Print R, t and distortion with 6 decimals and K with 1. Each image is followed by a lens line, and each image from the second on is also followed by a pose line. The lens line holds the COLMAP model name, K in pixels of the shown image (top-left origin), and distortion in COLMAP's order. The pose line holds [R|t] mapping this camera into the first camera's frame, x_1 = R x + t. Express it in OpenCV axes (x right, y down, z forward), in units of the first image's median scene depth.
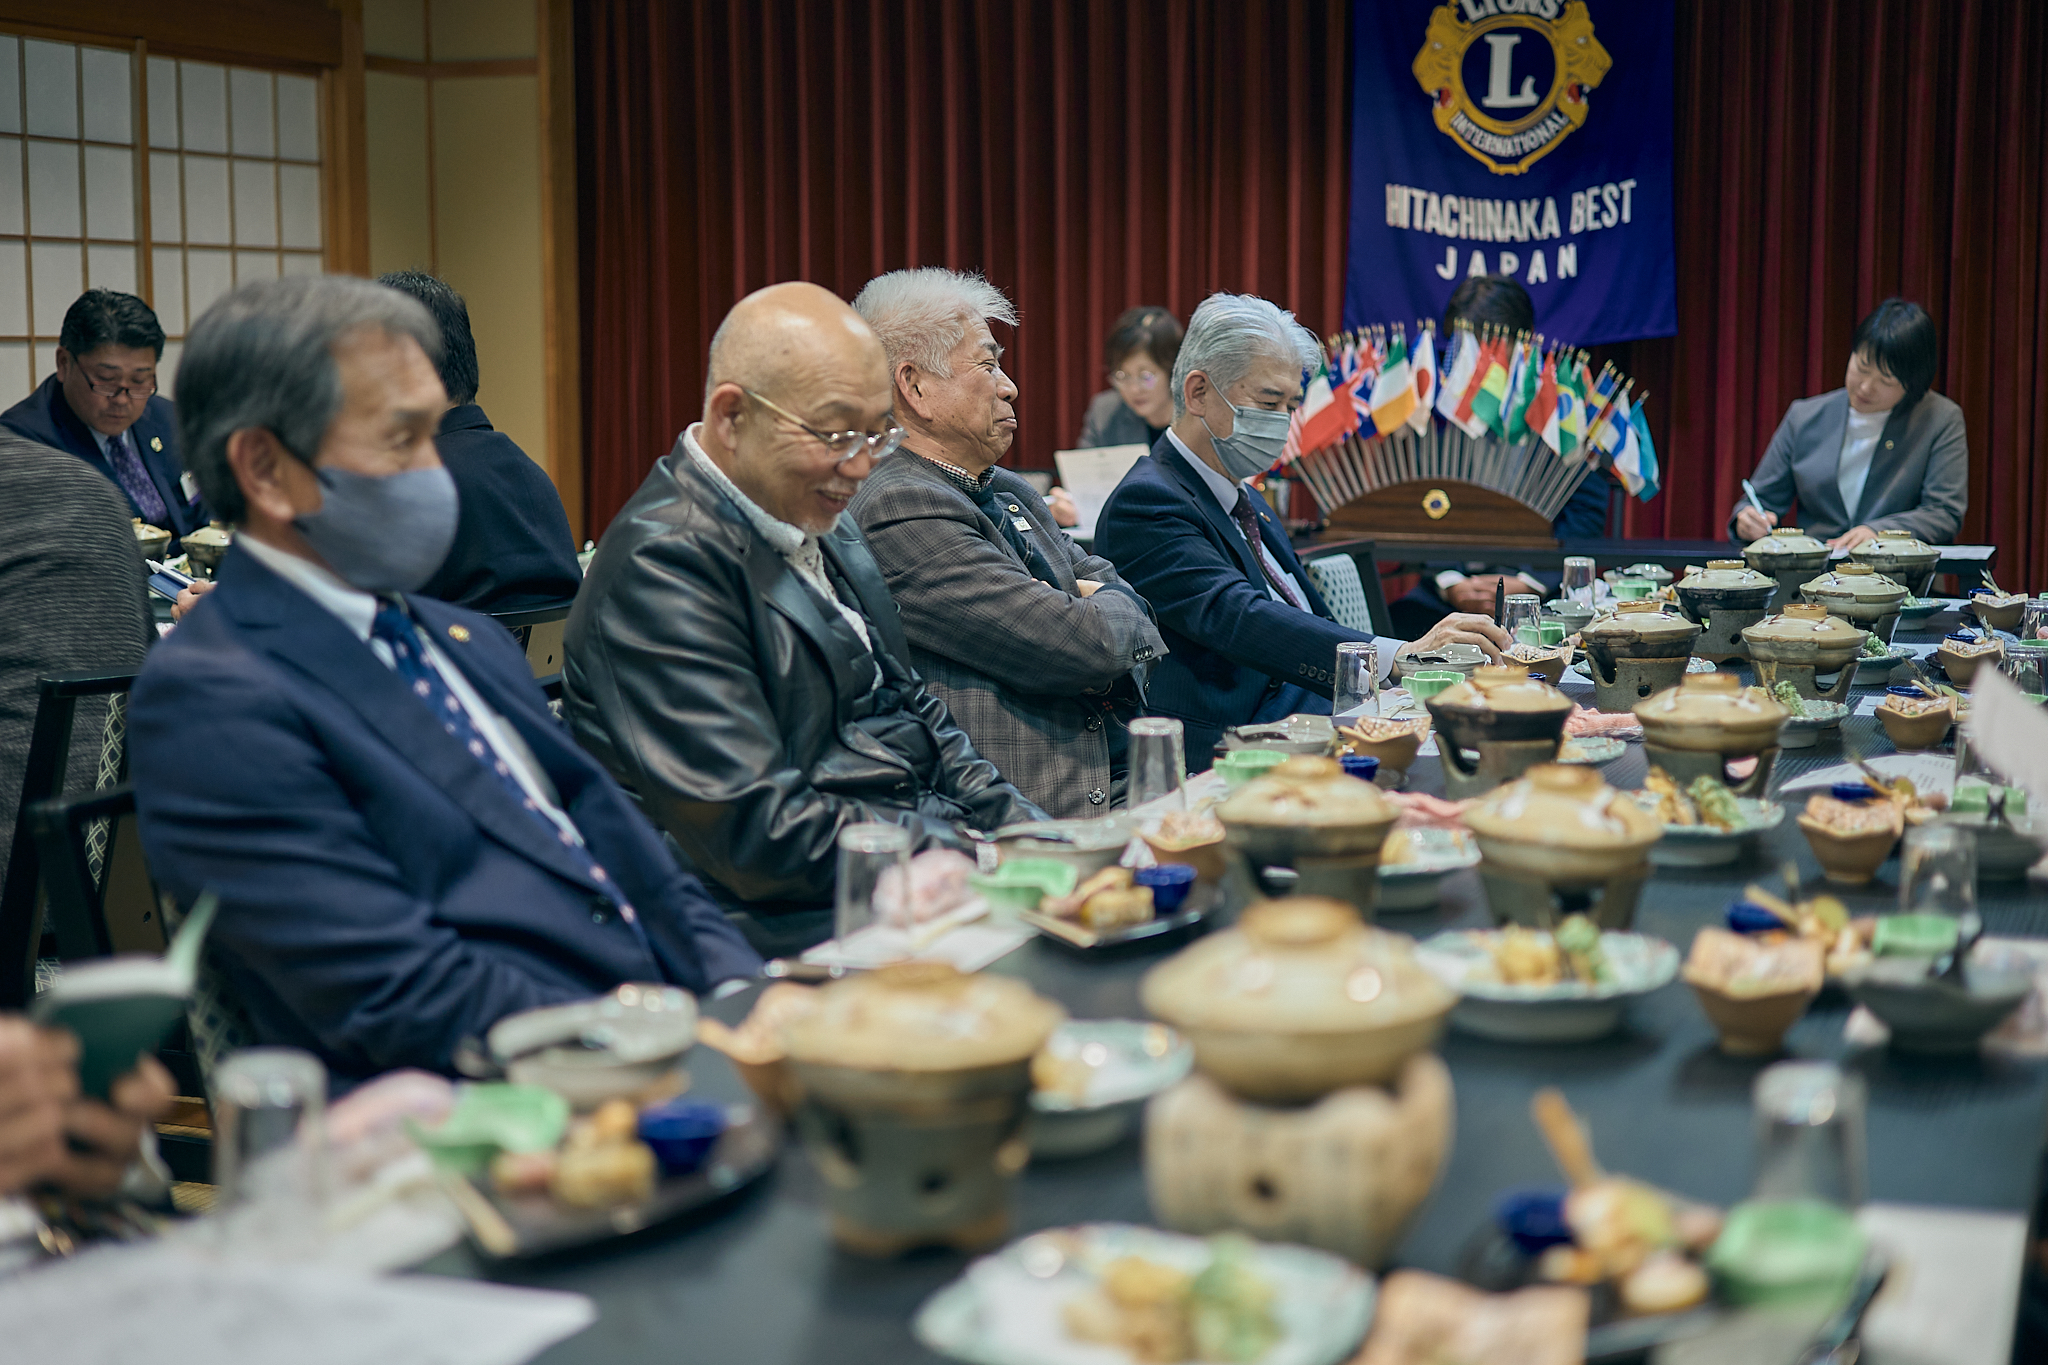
lens RADIAL K [[2989.9, 0, 1030.6], [0, 2989.9, 706.4], [0, 0, 1]] dist [0.027940, -0.103479]
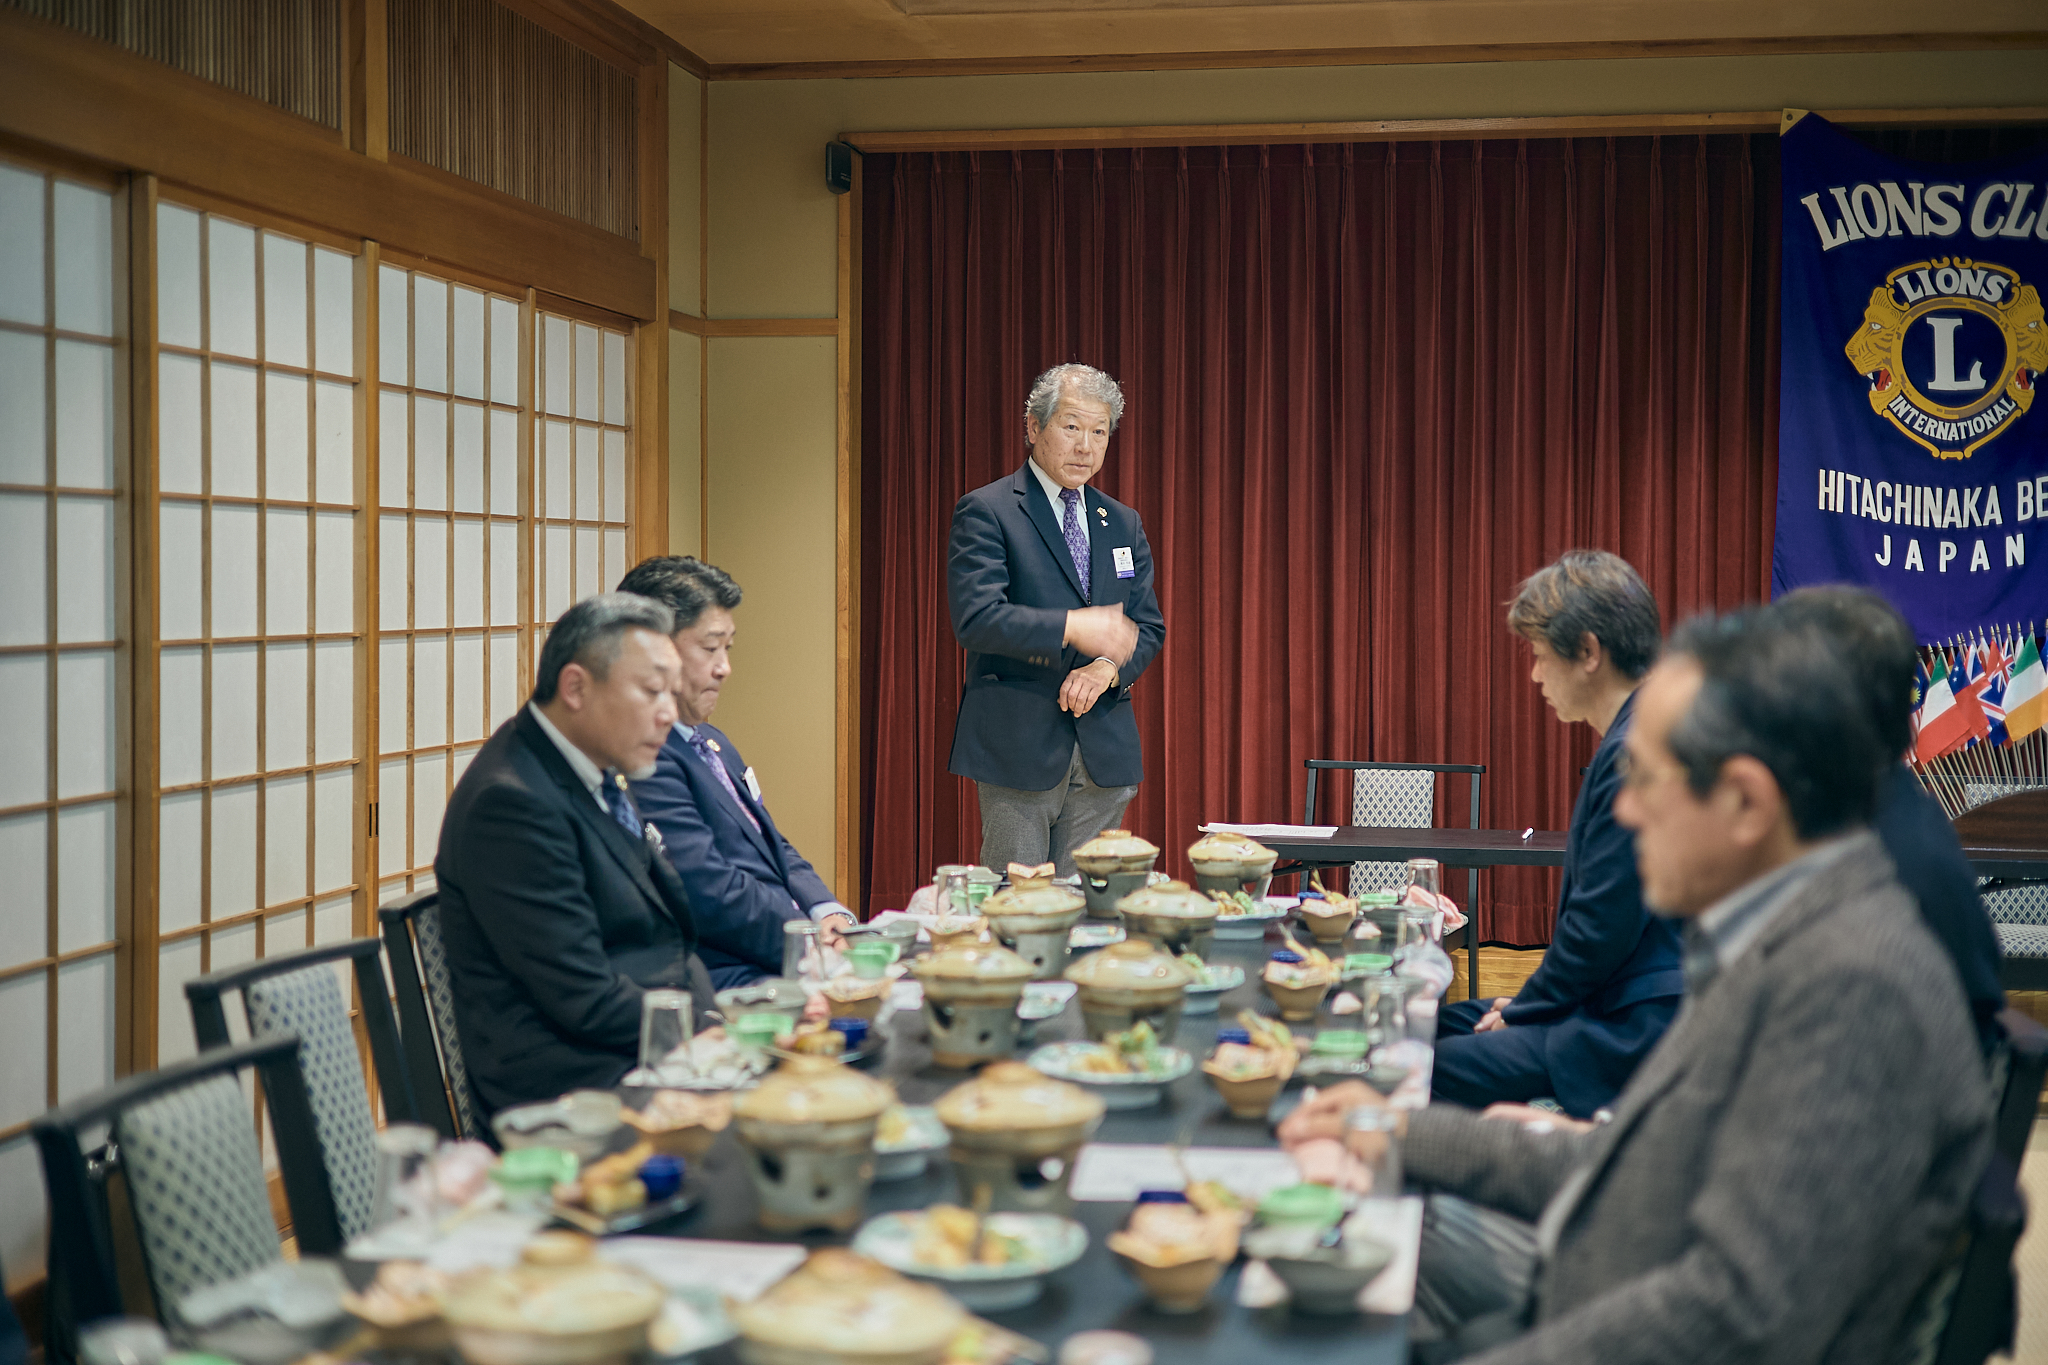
lens RADIAL K [[2831.8, 0, 1014.0], [0, 2831.8, 674.9], [0, 0, 1]] dist [0.020542, -0.094811]
pose [[0.983403, -0.000436, 0.181431, -0.304113], [0.016411, 0.996112, -0.086557, -0.035450], [-0.180688, 0.088098, 0.979587, 0.169927]]
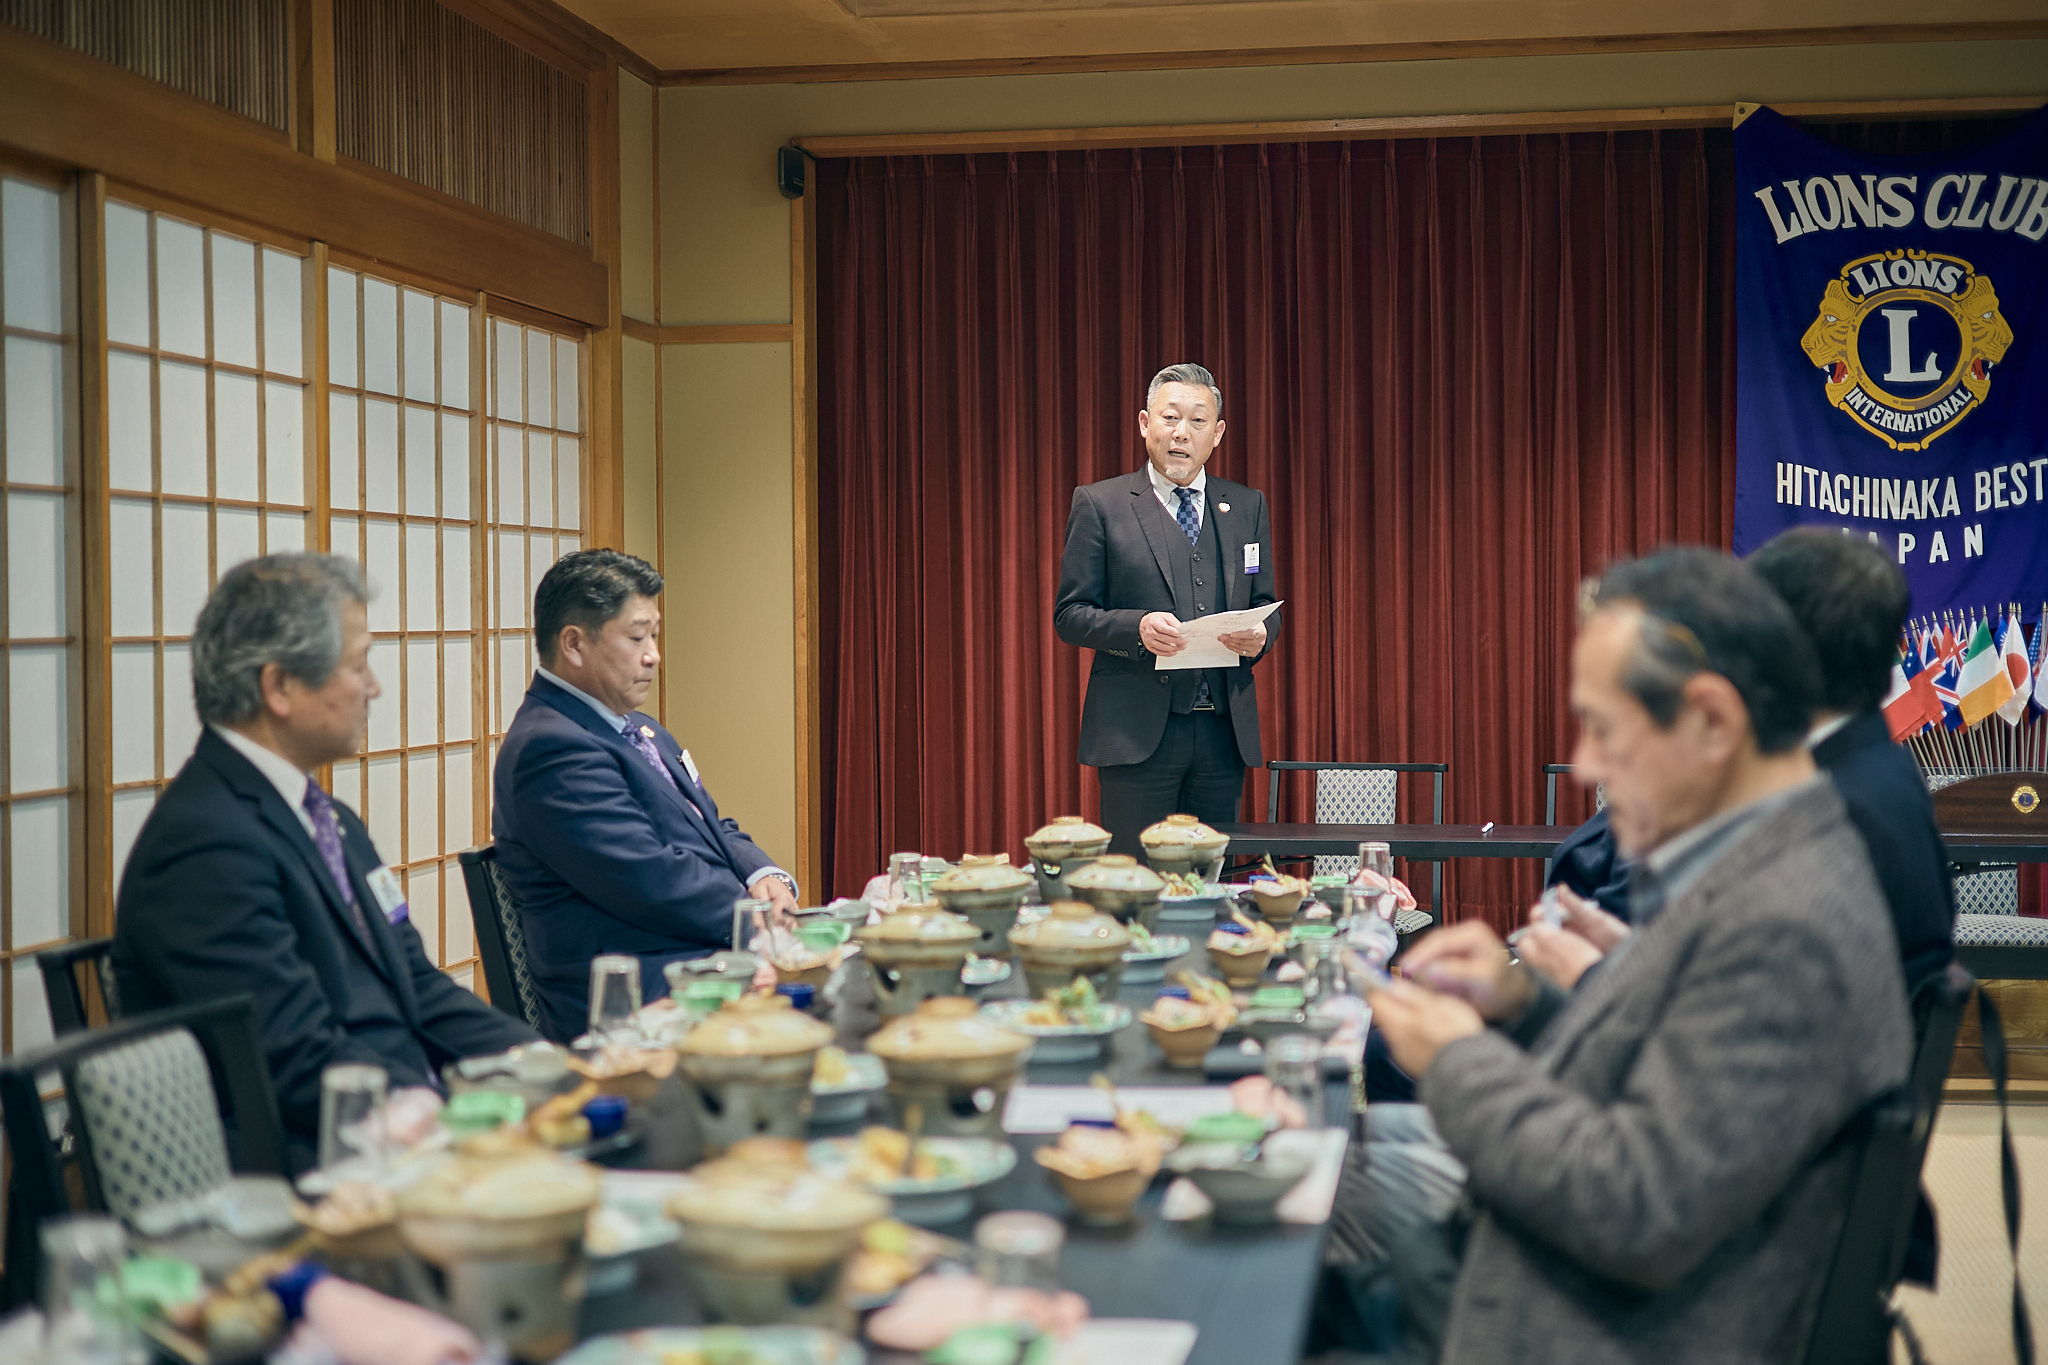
lens RADIAL K [[2906.4, 0, 1018.4], [0, 2906.4, 674.9], [0, 0, 1]] dist [0.012256, -0.048102]
pose [[0.981530, -0.010233, 0.191036, -0.302094], [0.029608, 0.994662, -0.098845, -0.022895], [-0.189005, 0.102675, 0.976594, 0.151337]]
